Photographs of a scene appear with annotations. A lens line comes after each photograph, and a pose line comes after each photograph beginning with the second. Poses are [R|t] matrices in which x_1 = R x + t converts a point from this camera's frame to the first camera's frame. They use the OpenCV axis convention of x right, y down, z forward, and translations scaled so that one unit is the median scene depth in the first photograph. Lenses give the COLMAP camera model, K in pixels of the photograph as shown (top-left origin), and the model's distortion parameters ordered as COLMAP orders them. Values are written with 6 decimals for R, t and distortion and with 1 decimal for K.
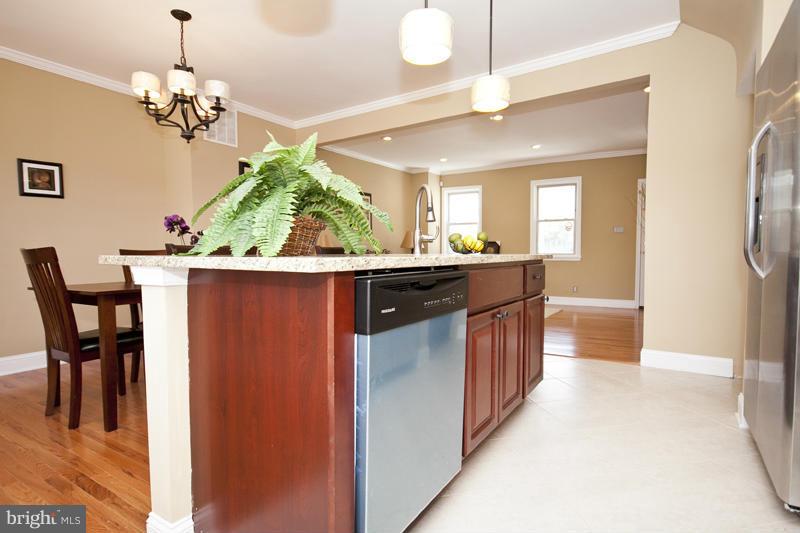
lens RADIAL K [[419.7, 0, 400.6], [0, 419.7, 274.4], [0, 0, 1]] dist [0.002949, -0.002805]
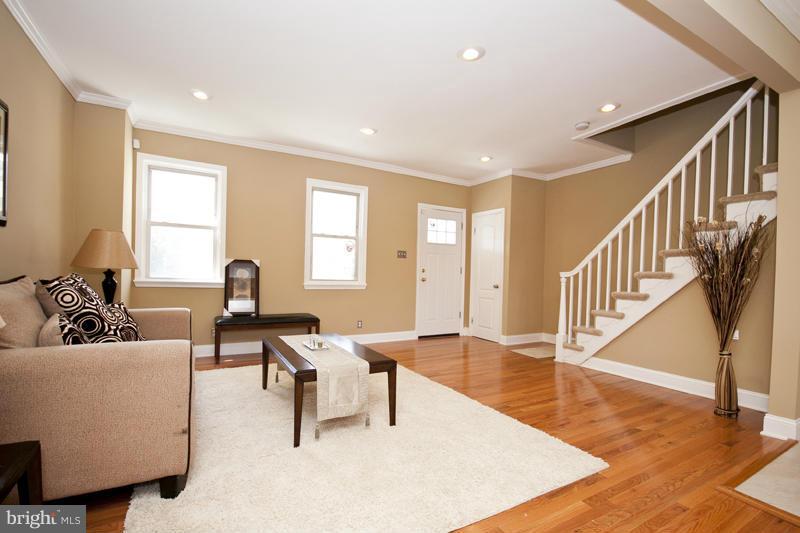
lens RADIAL K [[368.6, 0, 400.4], [0, 368.6, 276.0], [0, 0, 1]] dist [-0.014693, 0.001376]
pose [[0.467114, 0.001157, 0.884197, -0.380086], [0.022027, 0.999674, -0.012946, -0.101598], [-0.883923, 0.025524, 0.466936, 1.295525]]
